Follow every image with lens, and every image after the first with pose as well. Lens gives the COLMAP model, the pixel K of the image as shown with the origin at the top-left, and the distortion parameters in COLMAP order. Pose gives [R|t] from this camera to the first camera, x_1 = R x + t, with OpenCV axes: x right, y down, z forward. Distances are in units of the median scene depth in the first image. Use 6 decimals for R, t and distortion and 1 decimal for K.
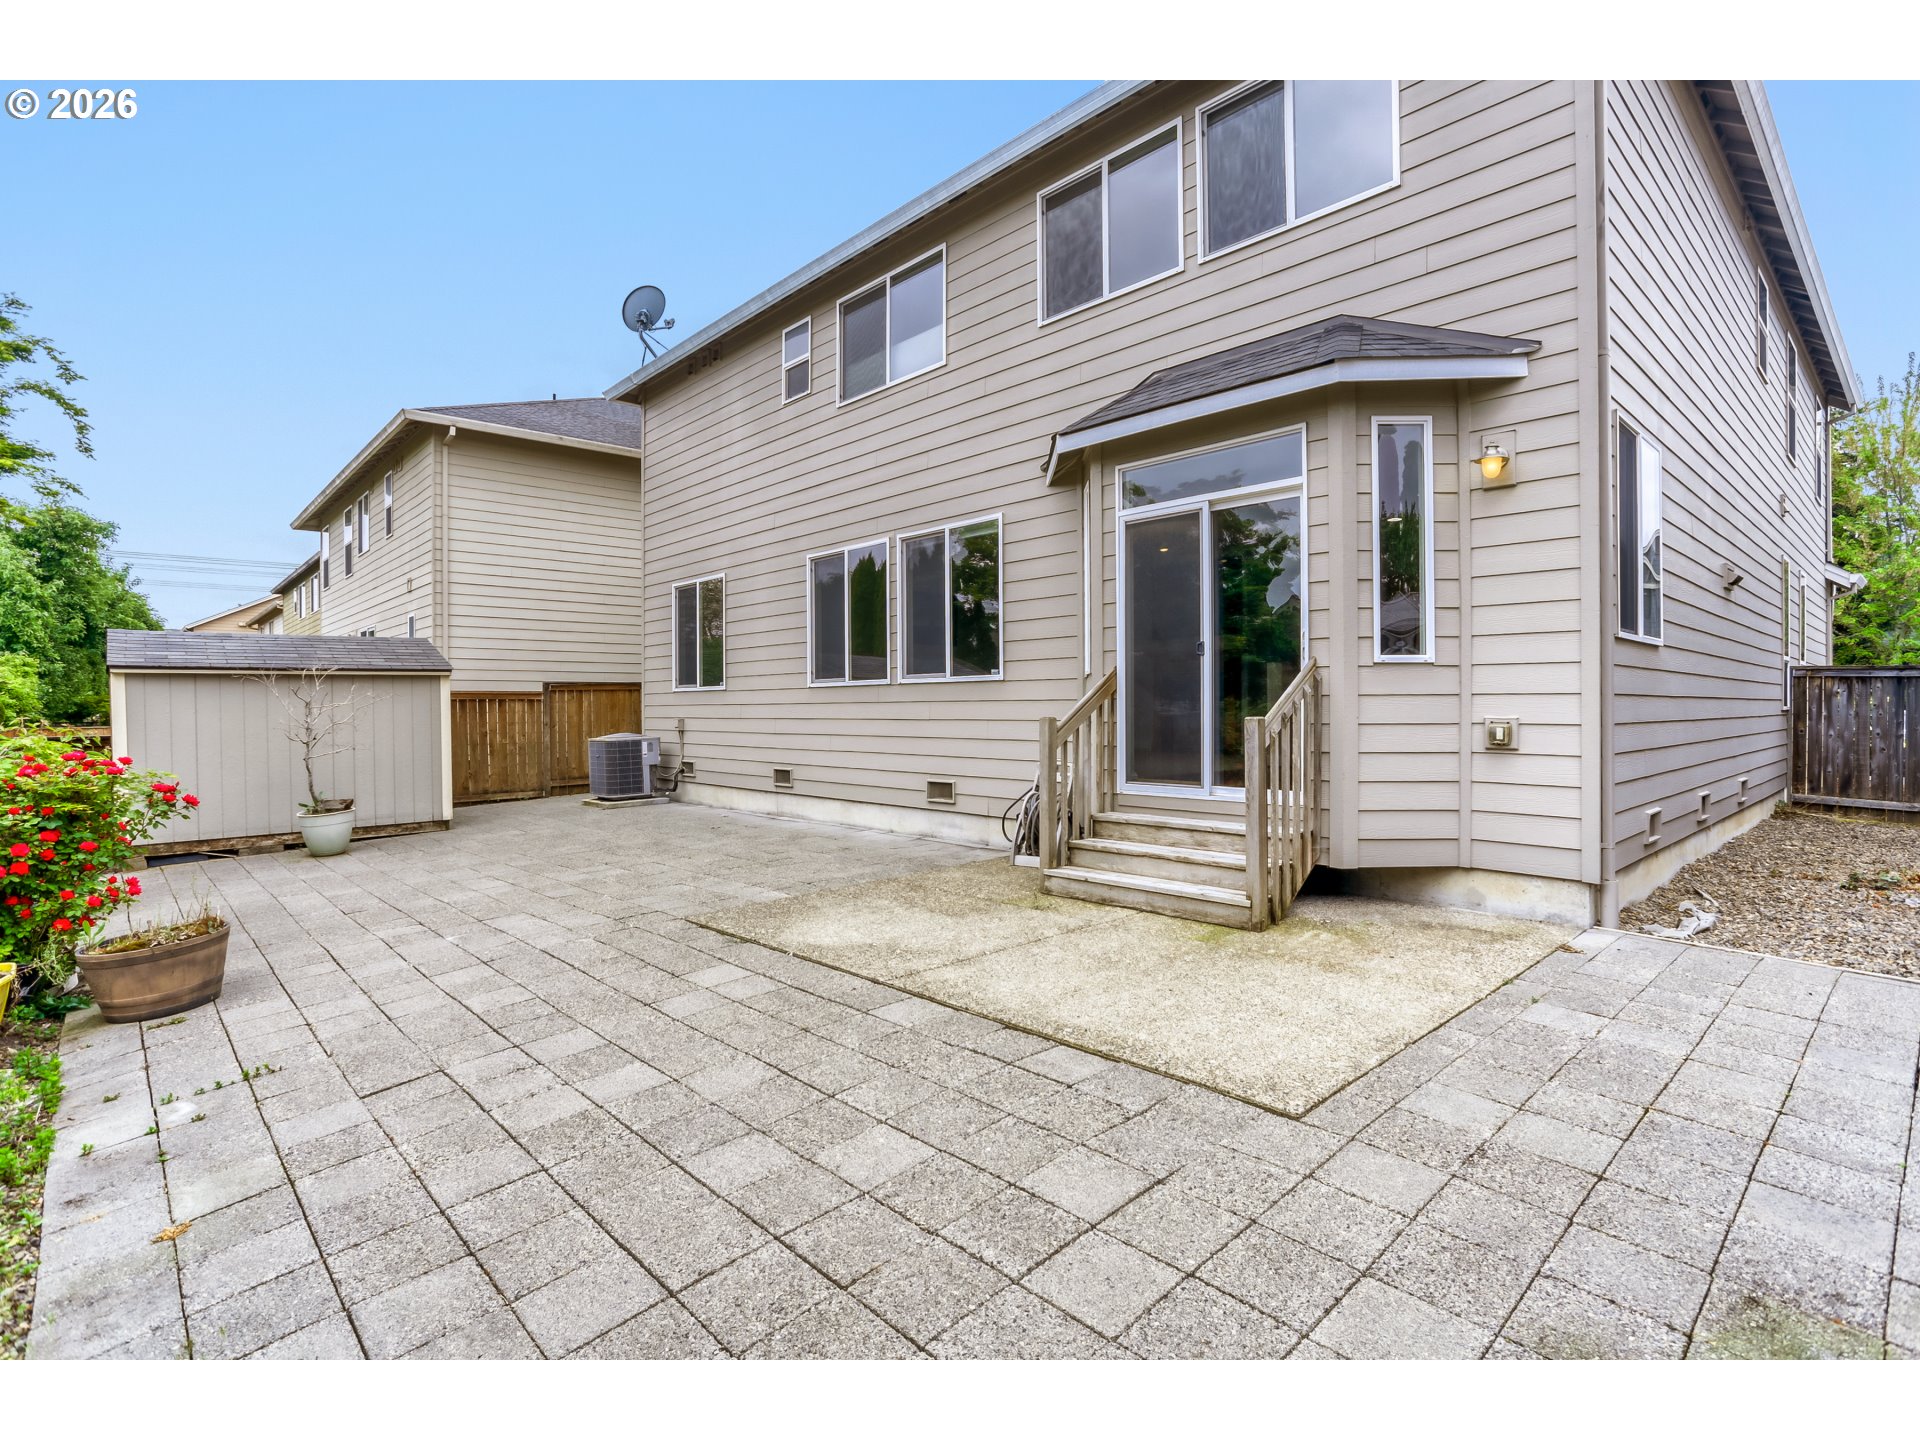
lens RADIAL K [[942.8, 0, 978.2], [0, 942.8, 727.4], [0, 0, 1]] dist [-0.038289, 0.012606]
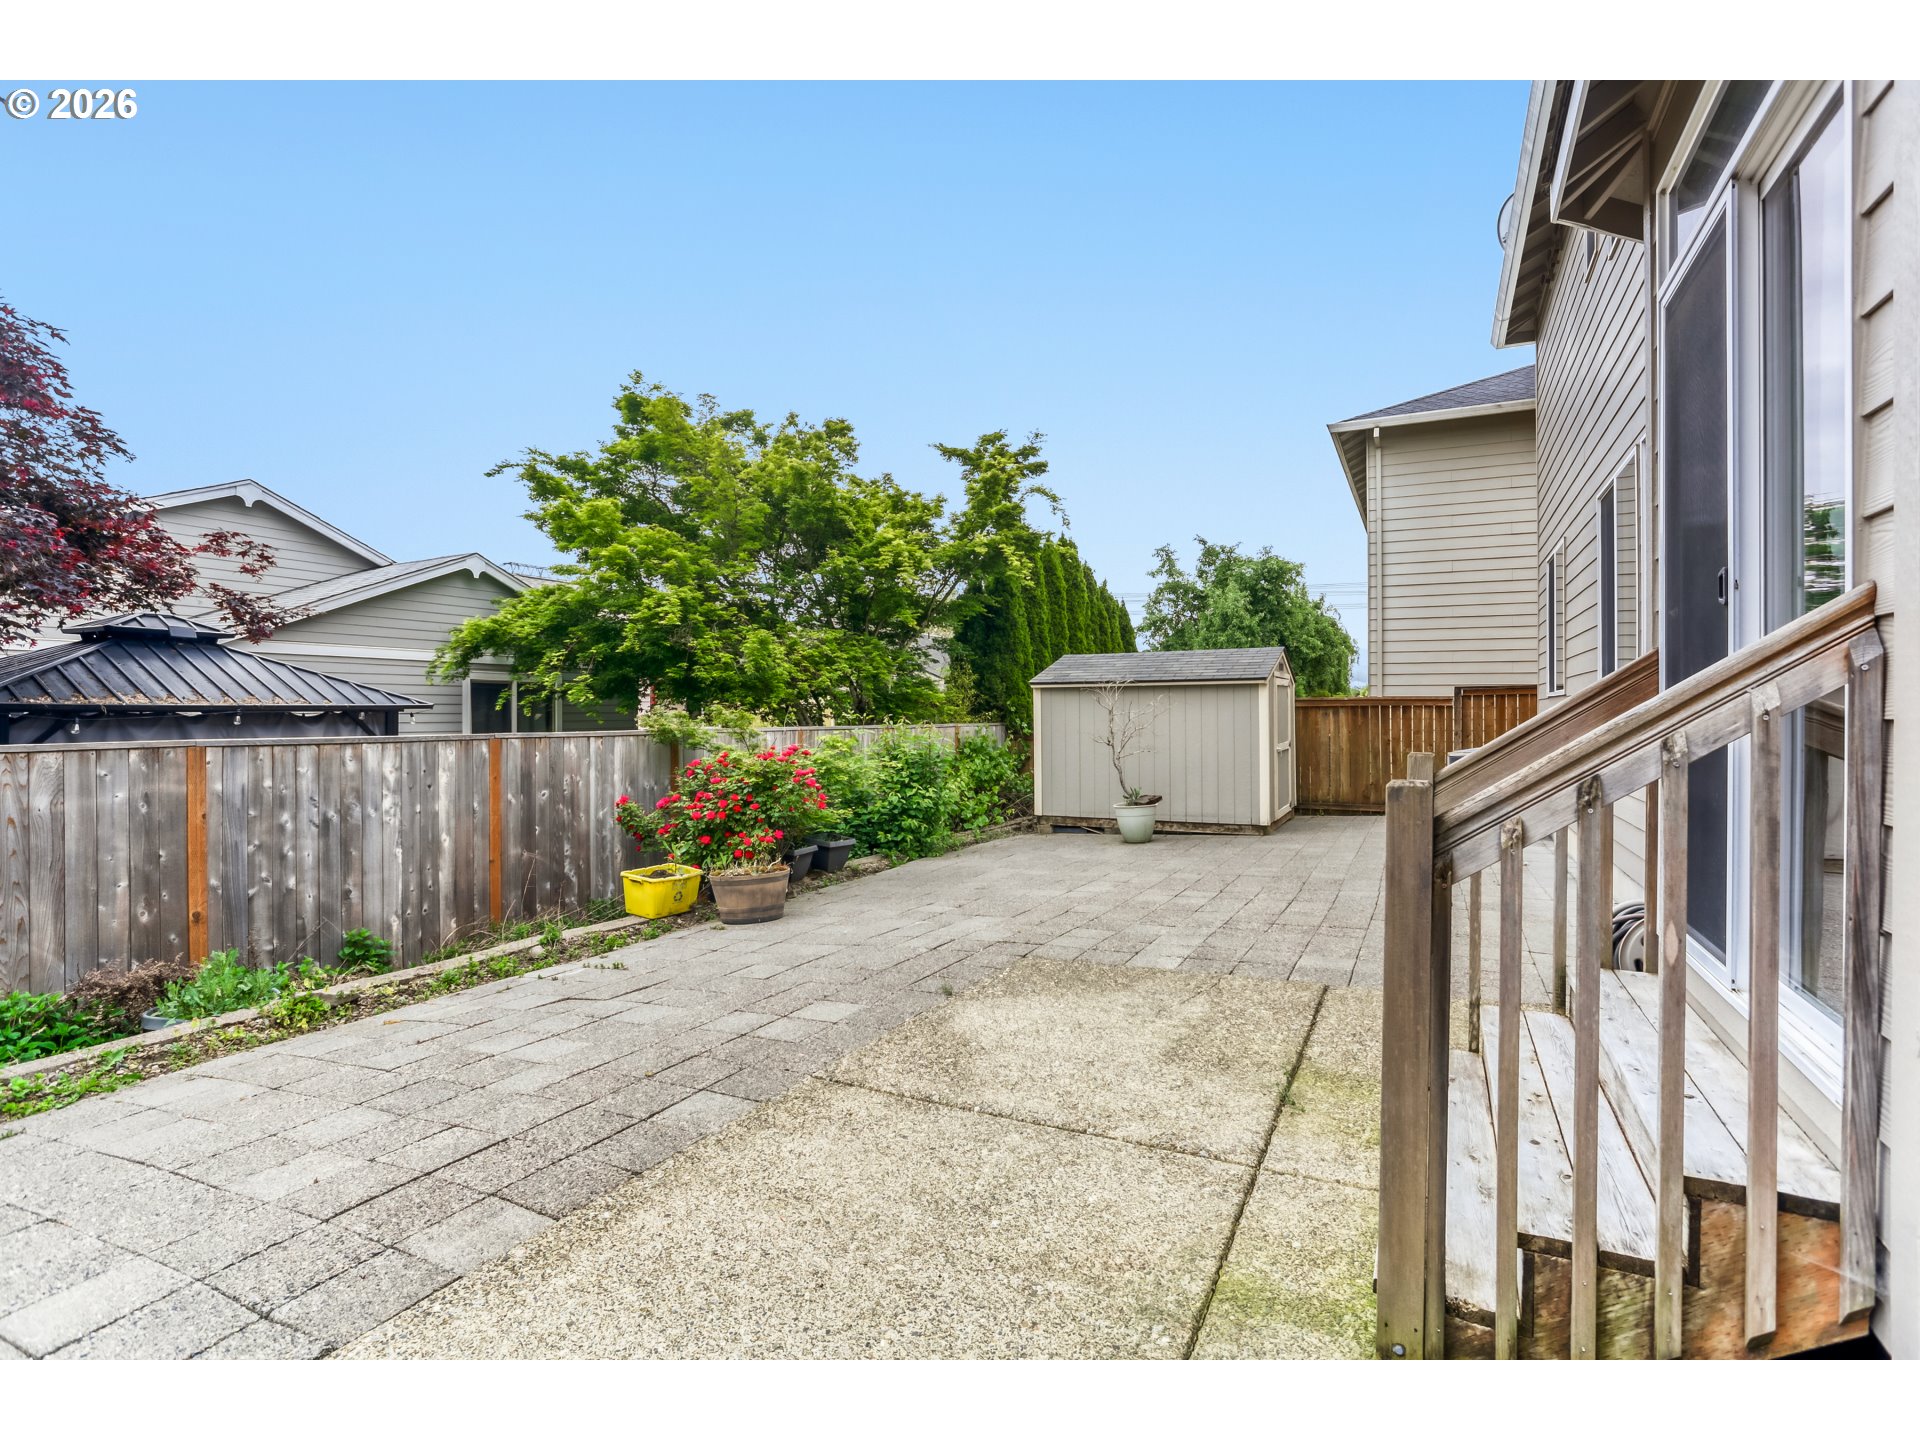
lens RADIAL K [[942.8, 0, 969.1], [0, 942.8, 701.9], [0, 0, 1]] dist [-0.038289, 0.012606]
pose [[0.343332, -0.000924, -0.939214, 0.325718], [-0.026973, 0.999577, -0.010844, -0.018061], [0.938827, 0.029056, 0.343162, 0.404247]]
